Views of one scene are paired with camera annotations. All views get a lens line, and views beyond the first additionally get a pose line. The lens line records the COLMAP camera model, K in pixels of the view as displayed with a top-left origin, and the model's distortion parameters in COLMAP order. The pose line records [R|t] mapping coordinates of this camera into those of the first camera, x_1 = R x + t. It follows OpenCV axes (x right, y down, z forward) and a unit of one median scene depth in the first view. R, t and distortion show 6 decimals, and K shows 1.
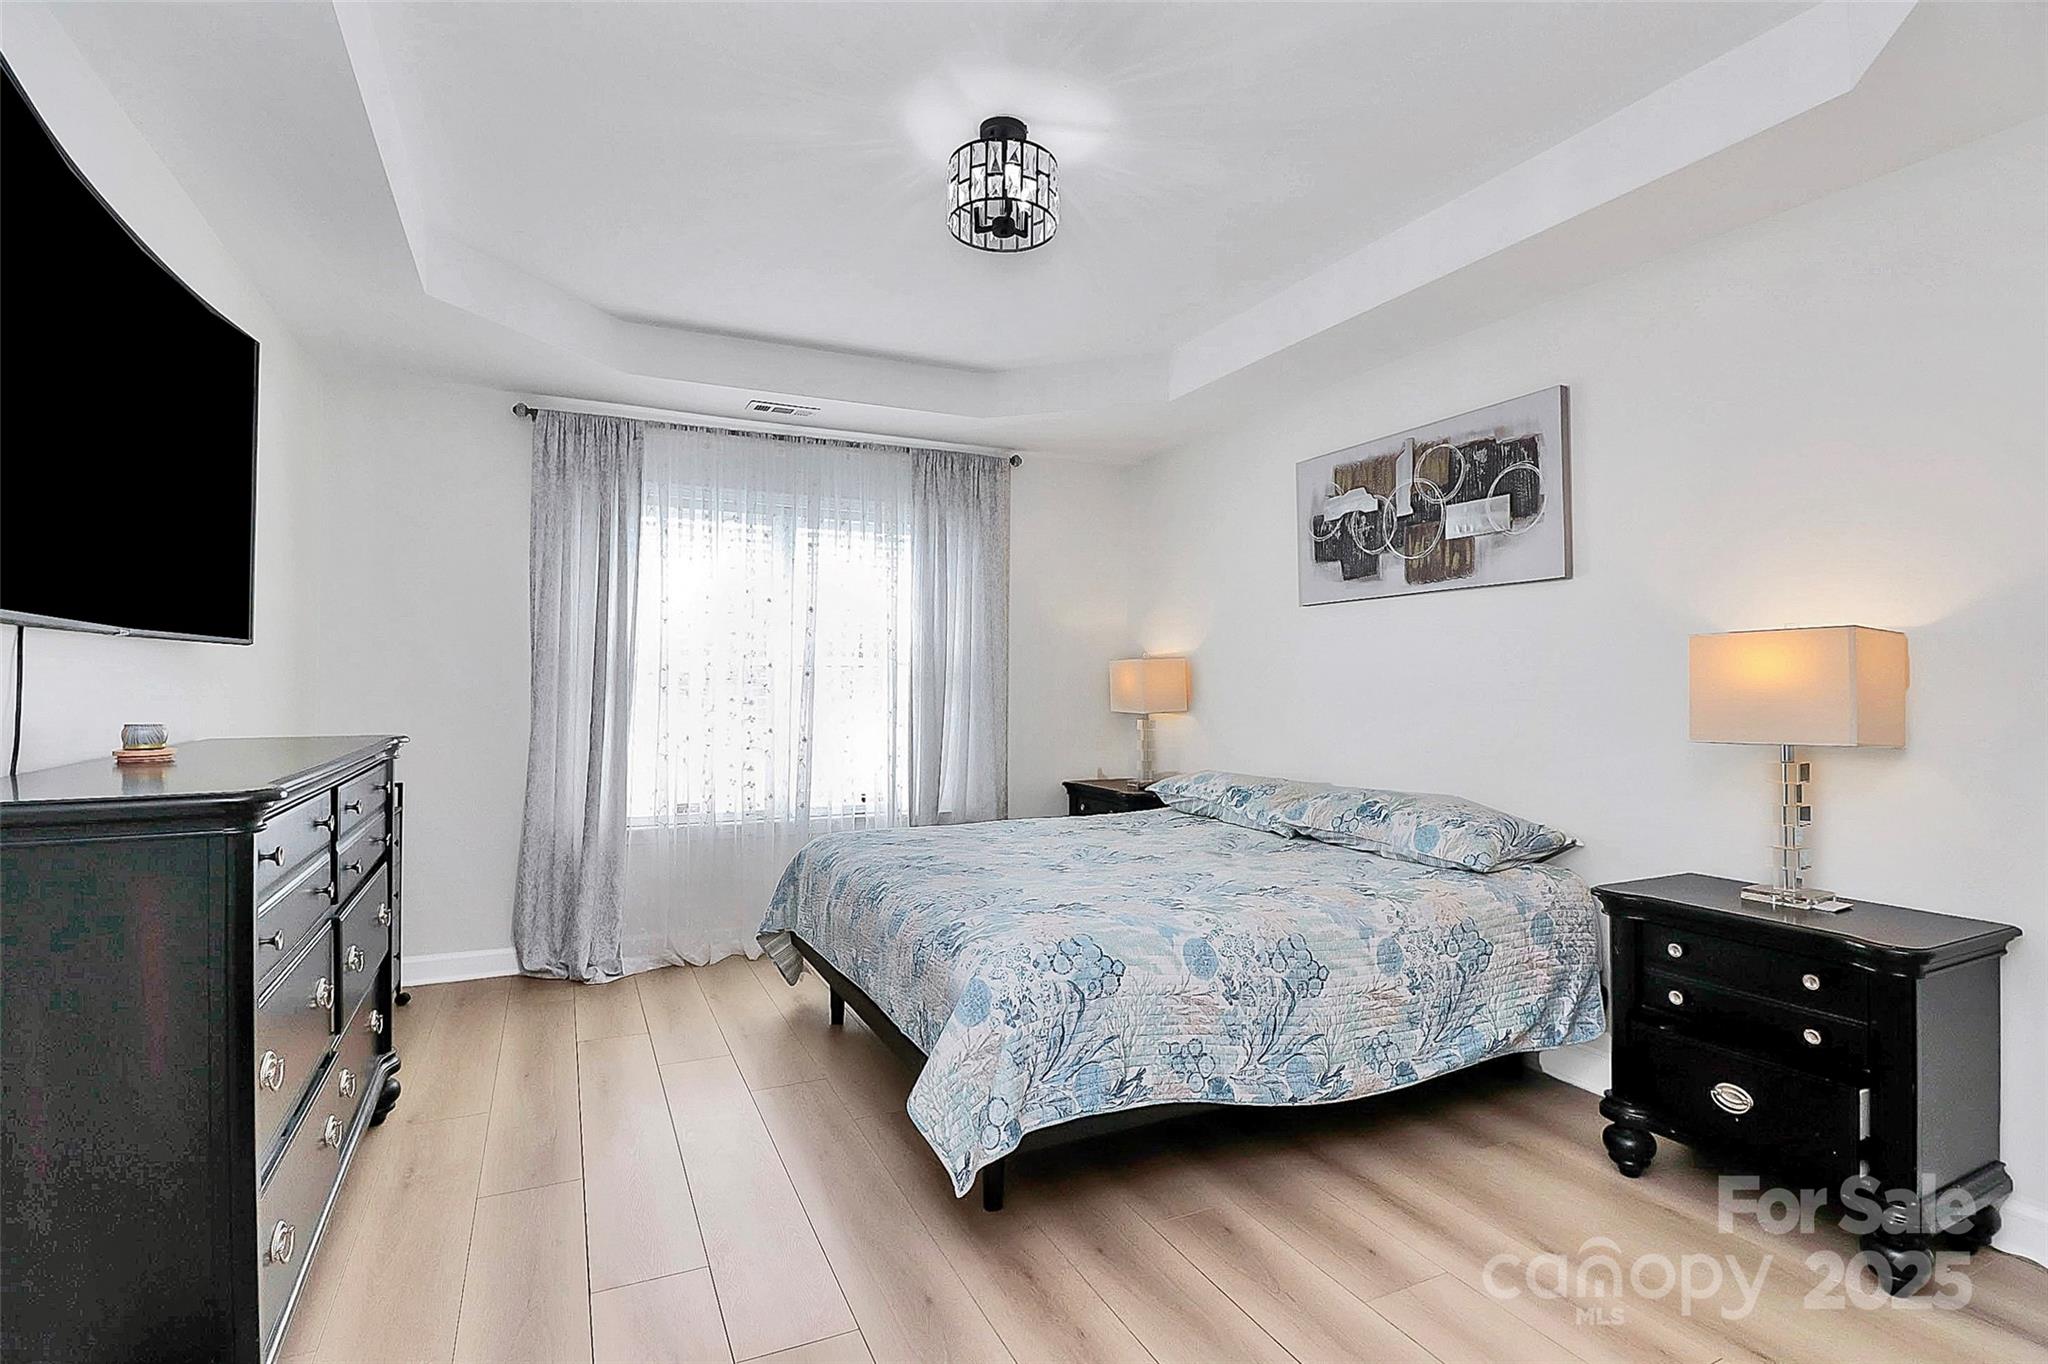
lens RADIAL K [[981.1, 0, 1024.0], [0, 981.1, 682.0], [0, 0, 1]] dist [0.011381, -0.009900]
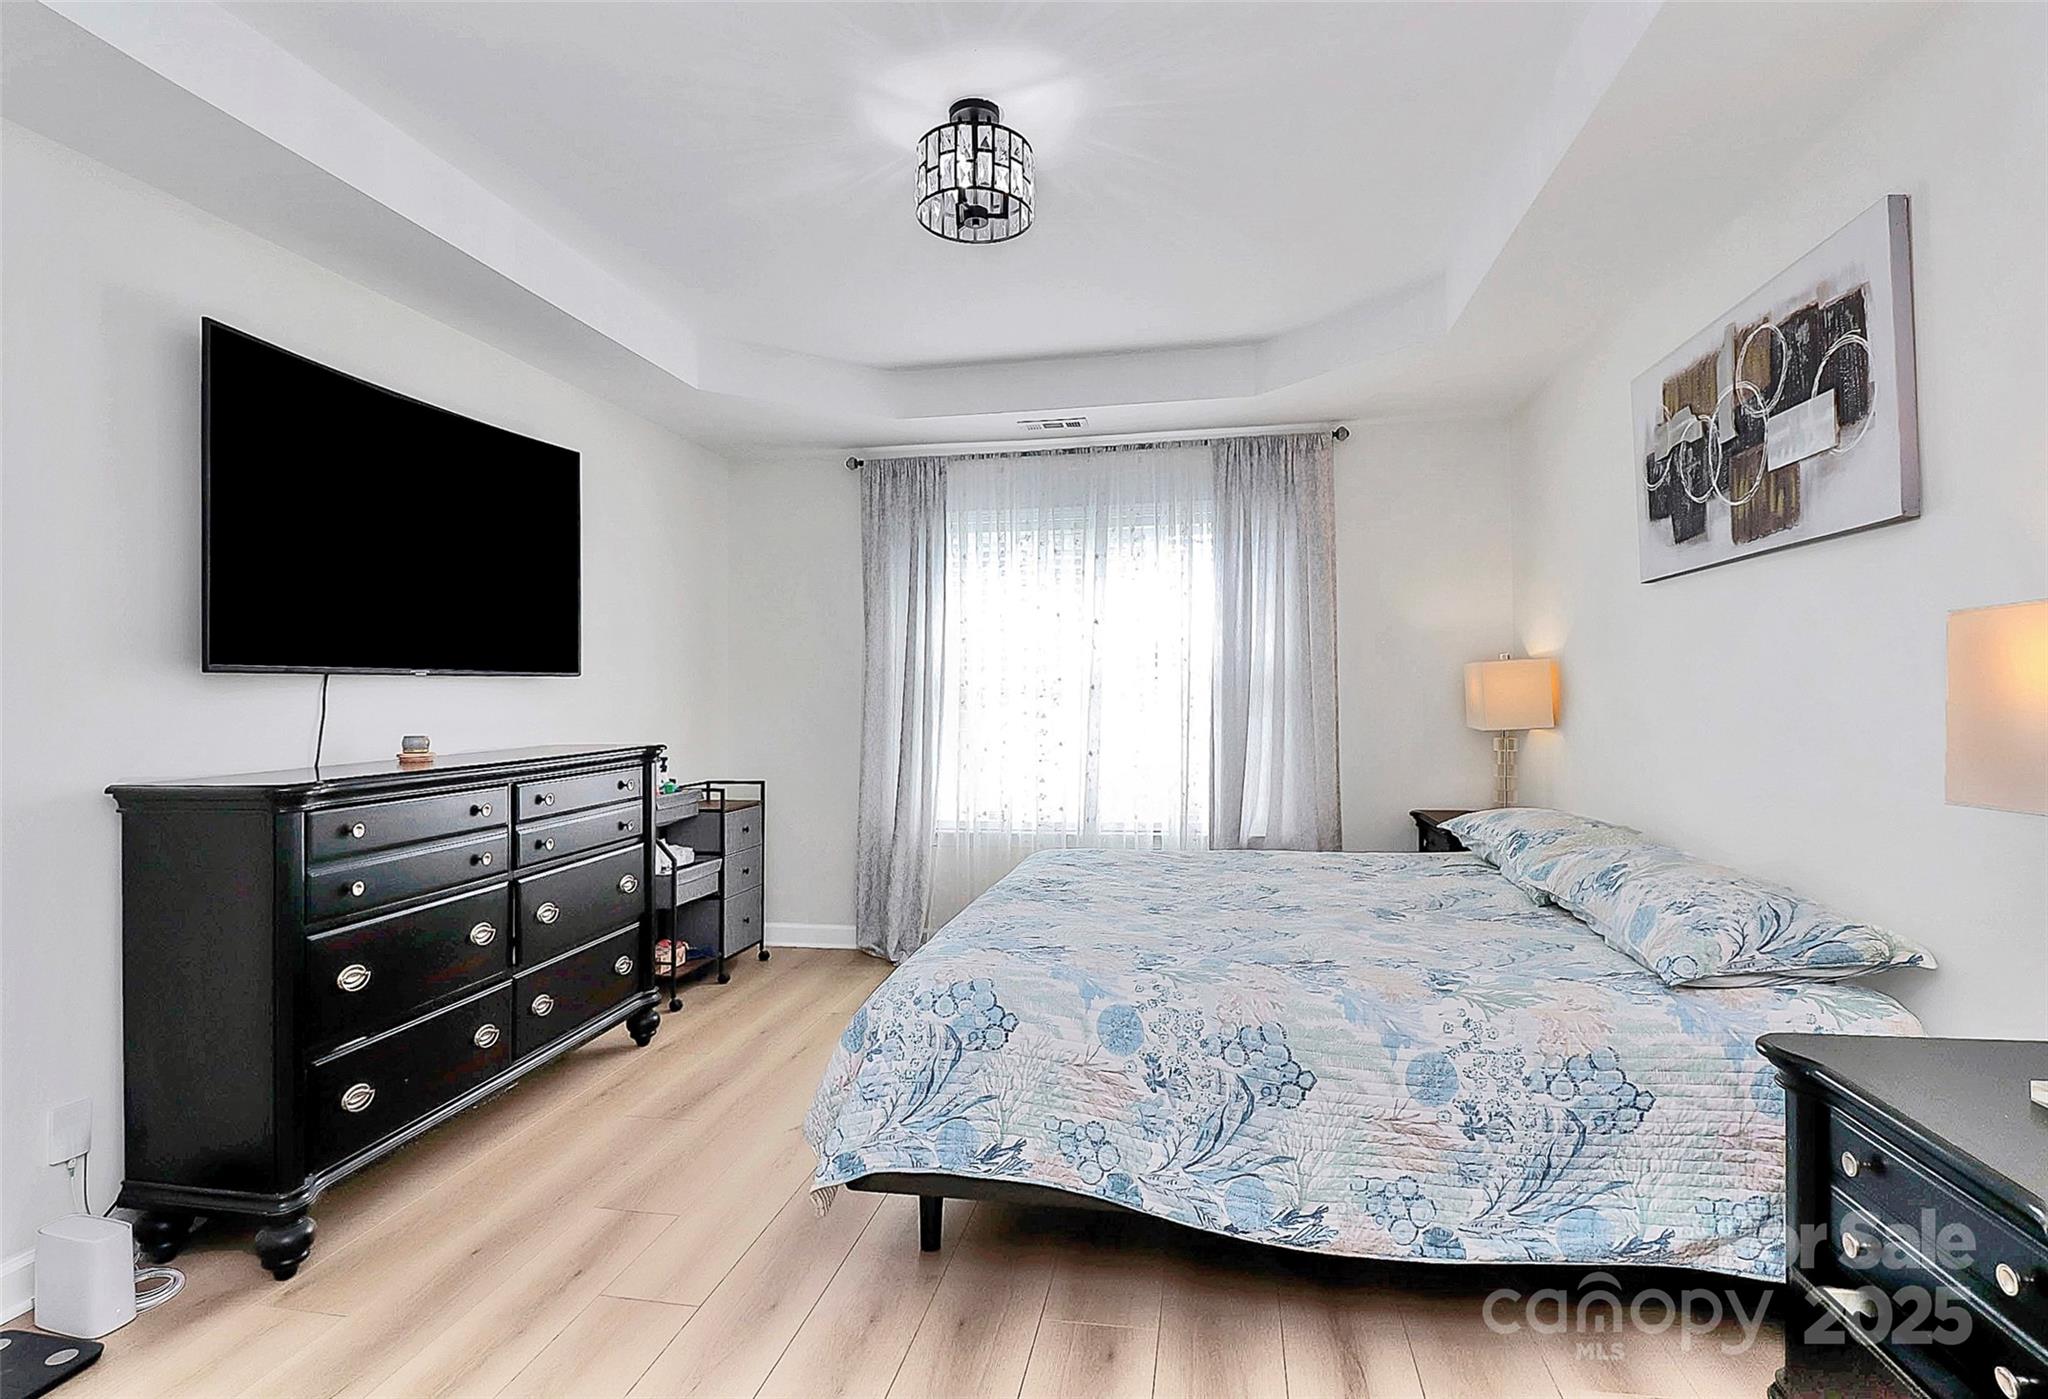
lens RADIAL K [[1017.5, 0, 1029.2], [0, 1017.5, 700.7], [0, 0, 1]] dist [-0.006585, -0.001130]
pose [[0.813500, -0.006036, -0.581534, 0.432682], [0.014030, 0.999859, 0.009248, -0.006512], [0.581396, -0.015683, 0.813469, 0.174162]]
